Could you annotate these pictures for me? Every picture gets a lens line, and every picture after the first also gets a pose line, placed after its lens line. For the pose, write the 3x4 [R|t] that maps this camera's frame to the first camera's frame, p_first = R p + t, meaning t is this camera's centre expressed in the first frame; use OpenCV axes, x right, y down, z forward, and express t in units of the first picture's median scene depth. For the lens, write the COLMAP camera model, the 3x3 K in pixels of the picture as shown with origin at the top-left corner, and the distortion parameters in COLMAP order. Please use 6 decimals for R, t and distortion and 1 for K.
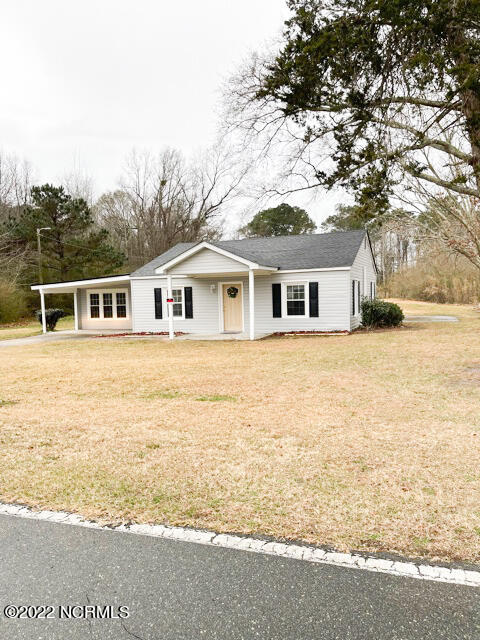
lens RADIAL K [[480.1, 0, 239.9], [0, 480.1, 321.4], [0, 0, 1]] dist [0.056418, -0.004246]
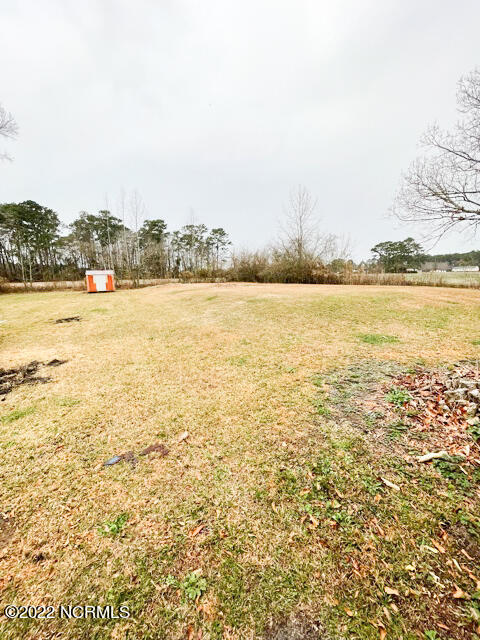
lens RADIAL K [[257.3, 0, 240.1], [0, 257.3, 315.9], [0, 0, 1]] dist [-0.006283, 0.001867]
pose [[0.692951, -0.096088, 0.714553, -0.157384], [0.041334, 0.994744, 0.093682, -0.060713], [-0.719798, -0.035382, 0.693281, 1.364057]]
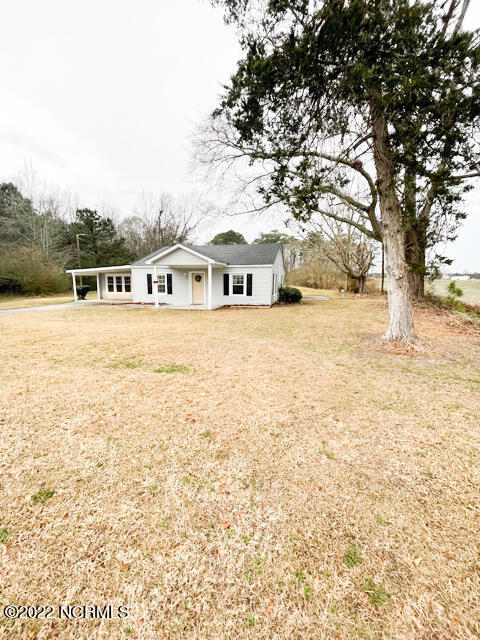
lens RADIAL K [[257.3, 0, 237.0], [0, 257.3, 316.4], [0, 0, 1]] dist [-0.006283, 0.001867]
pose [[0.992423, 0.016293, 0.121781, 0.008939], [-0.026222, 0.996419, 0.080383, -0.006552], [-0.120035, -0.082967, 0.989297, 0.119461]]
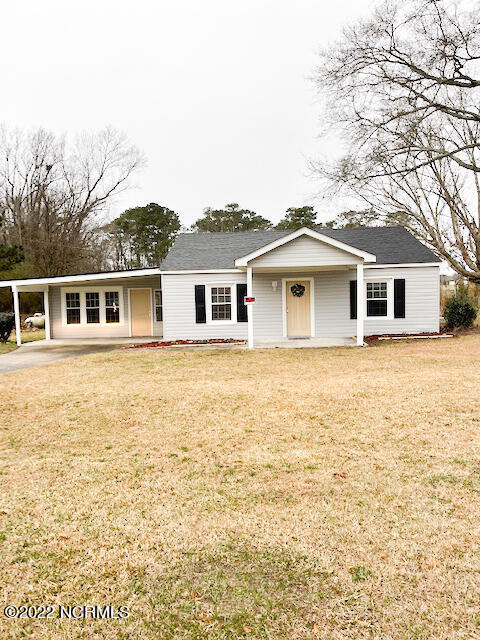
lens RADIAL K [[480.1, 0, 240.7], [0, 480.1, 319.5], [0, 0, 1]] dist [0.056418, -0.004246]
pose [[0.949712, -0.013863, 0.312818, -0.308781], [0.017258, 0.999818, -0.008087, -0.003504], [-0.312649, 0.013079, 0.949779, 0.185952]]
